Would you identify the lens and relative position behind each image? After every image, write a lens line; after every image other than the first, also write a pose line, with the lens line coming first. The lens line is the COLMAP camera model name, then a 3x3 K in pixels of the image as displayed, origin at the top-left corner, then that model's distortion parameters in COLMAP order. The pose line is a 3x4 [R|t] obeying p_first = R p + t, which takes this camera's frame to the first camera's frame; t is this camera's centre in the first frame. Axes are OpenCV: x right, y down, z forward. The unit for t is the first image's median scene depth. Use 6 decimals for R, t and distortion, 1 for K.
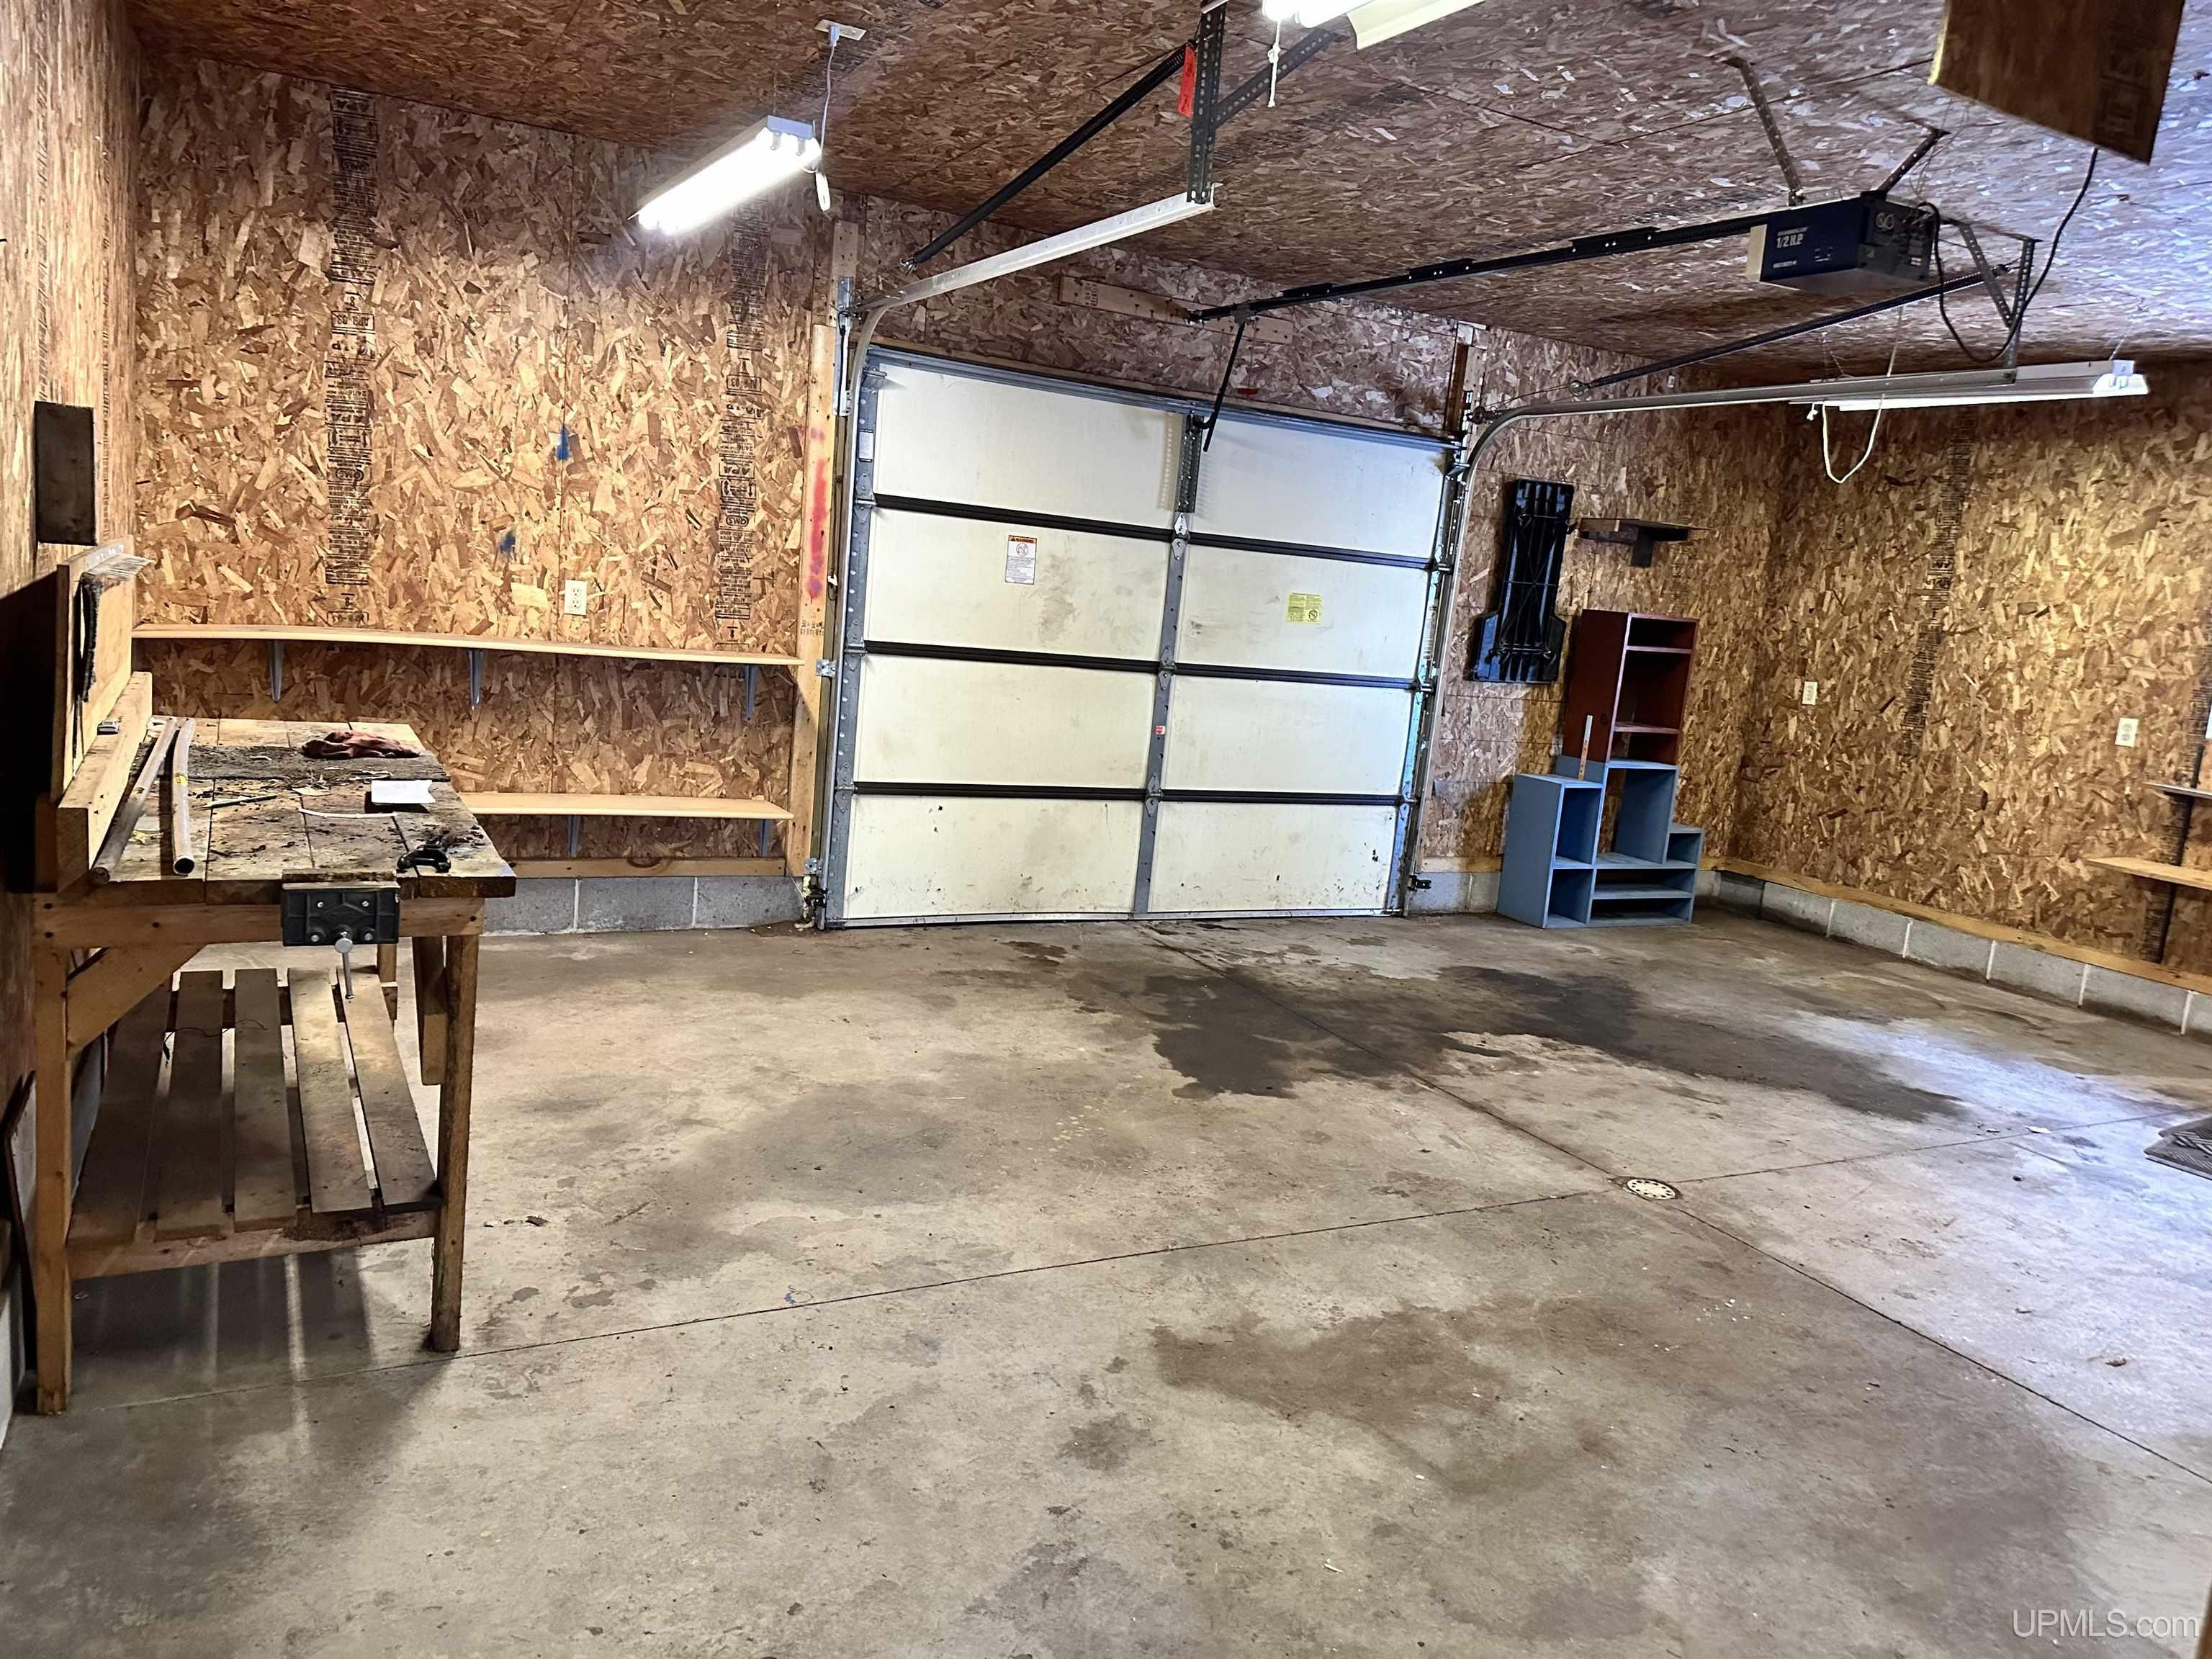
lens RADIAL K [[1524.0, 0, 1106.0], [0, 1524.0, 829.5], [0, 0, 1]] dist [0.172361, -0.365629]
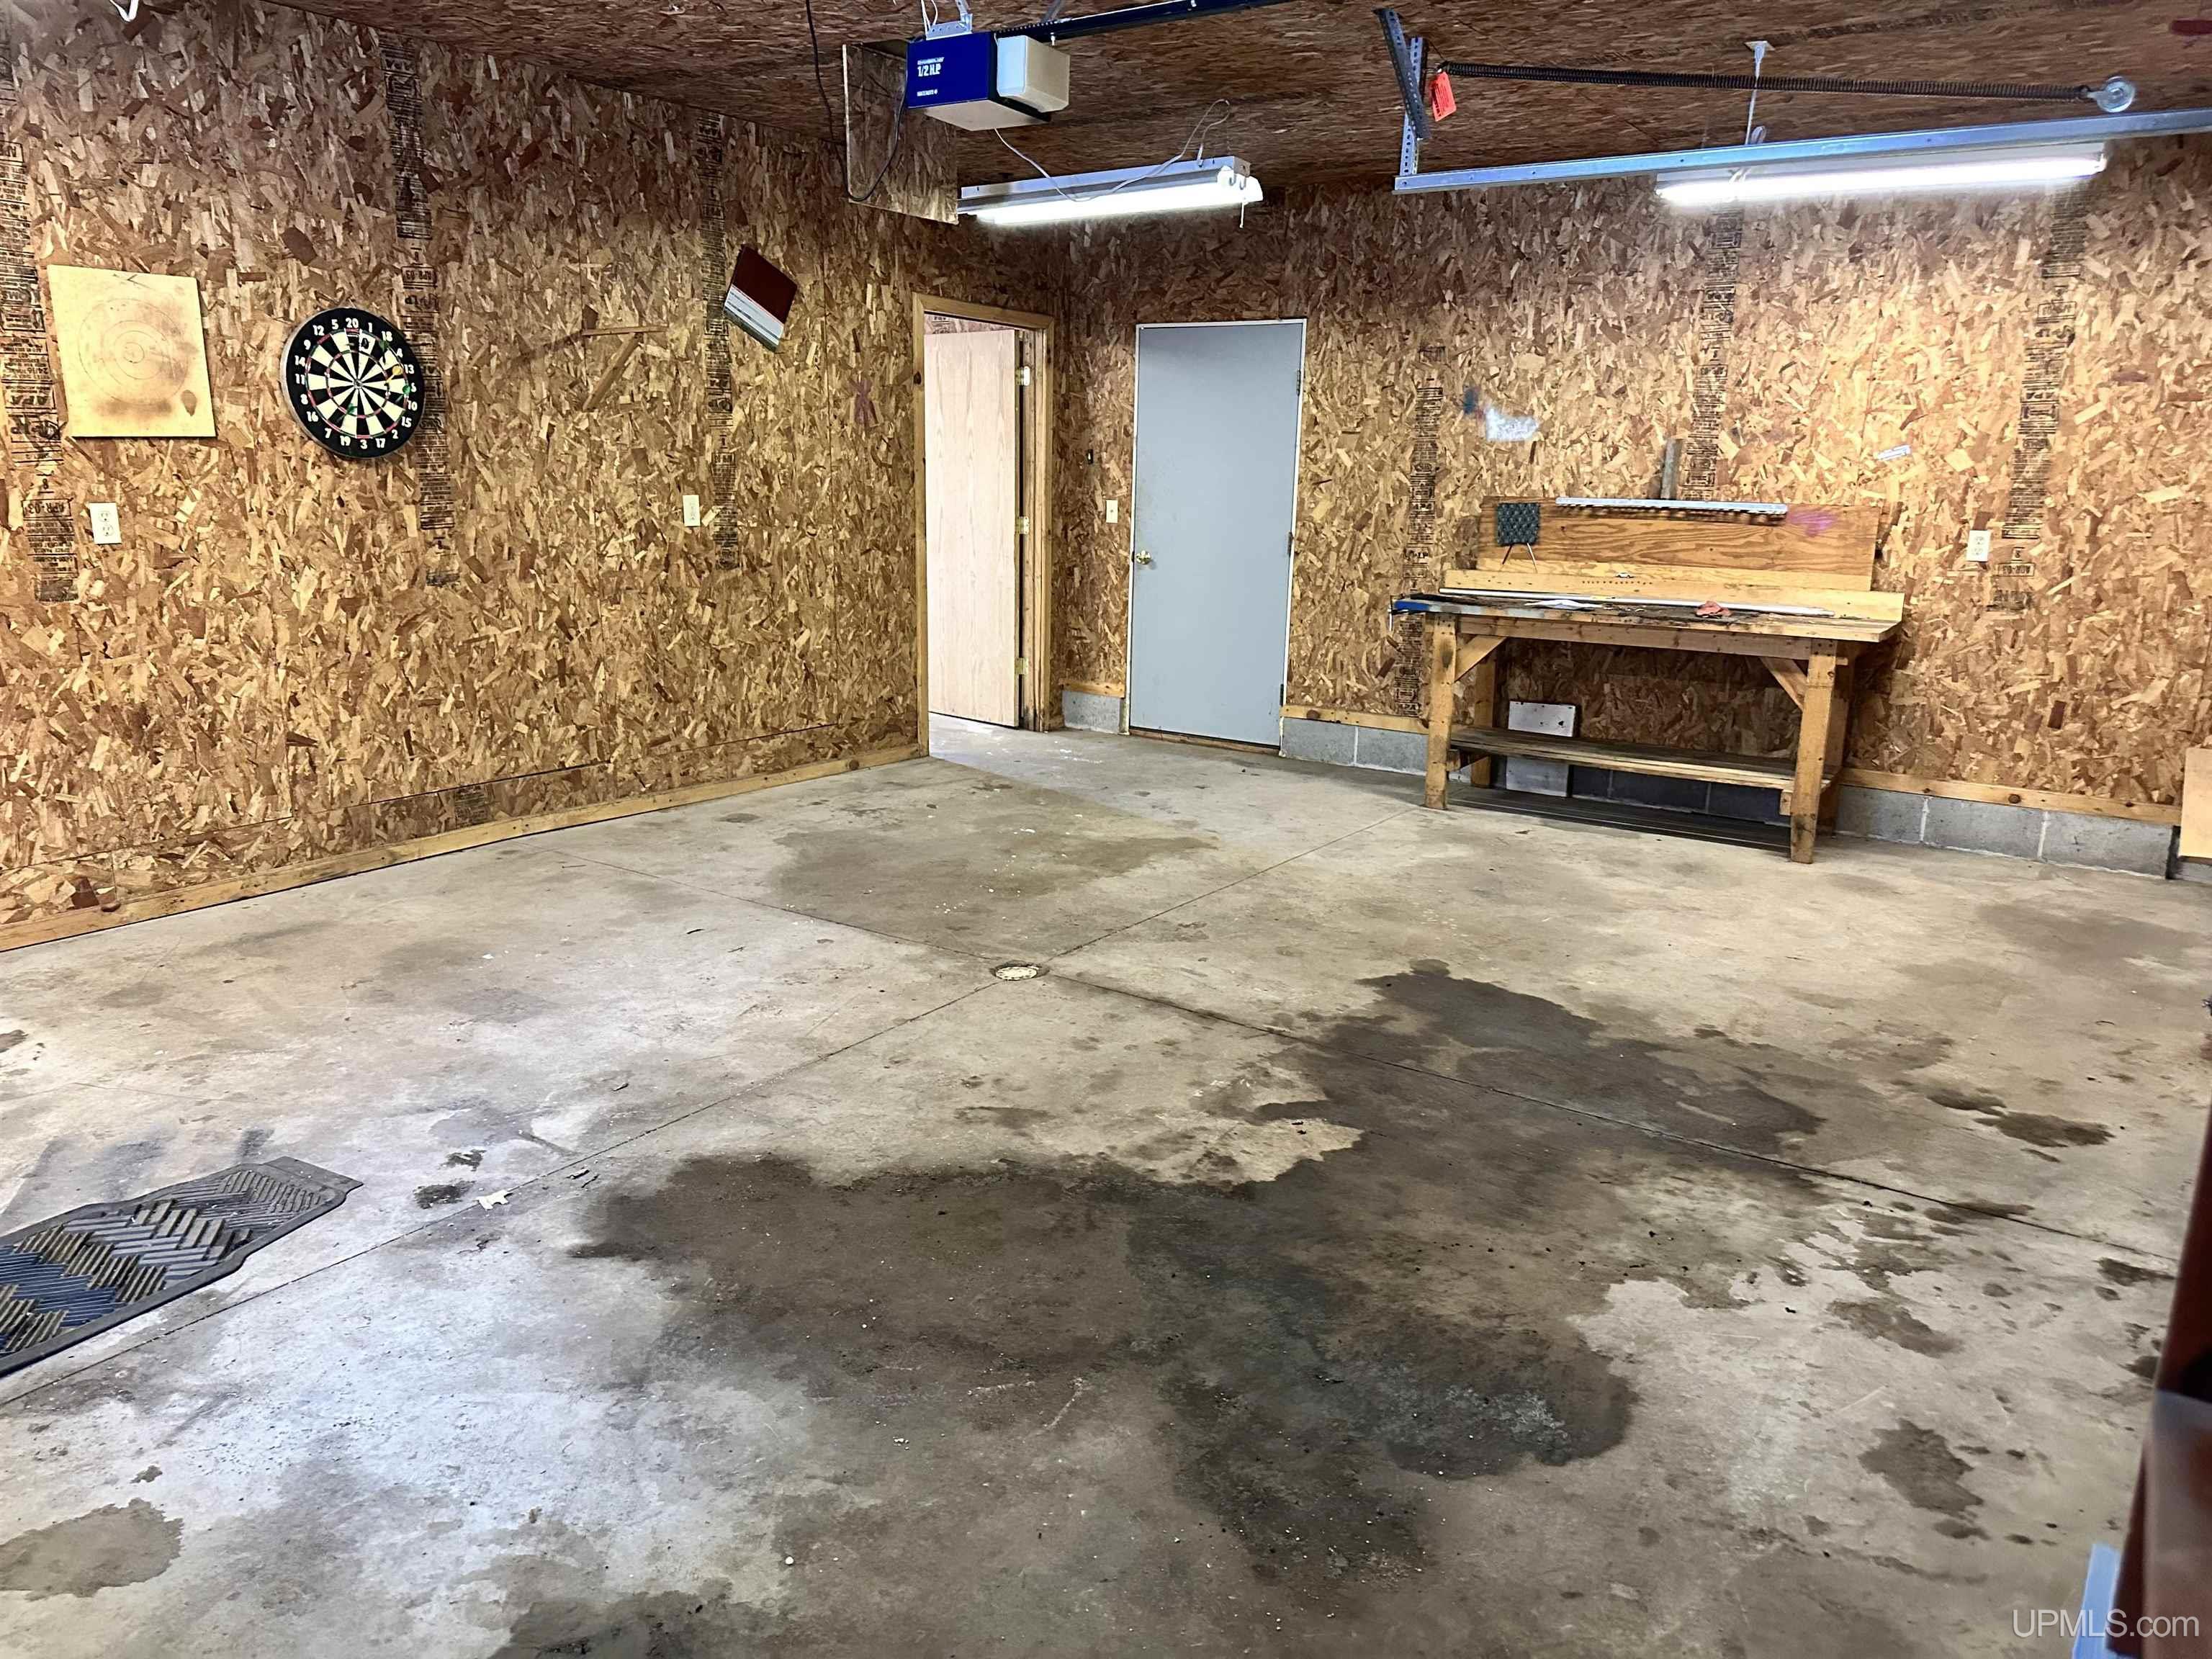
lens RADIAL K [[1524.0, 0, 1106.0], [0, 1524.0, 829.5], [0, 0, 1]] dist [0.172361, -0.365629]
pose [[-0.875399, 0.004102, -0.483383, 0.714186], [-0.177385, 0.927480, 0.329112, -0.205677], [0.449678, 0.373850, -0.811188, 1.627392]]
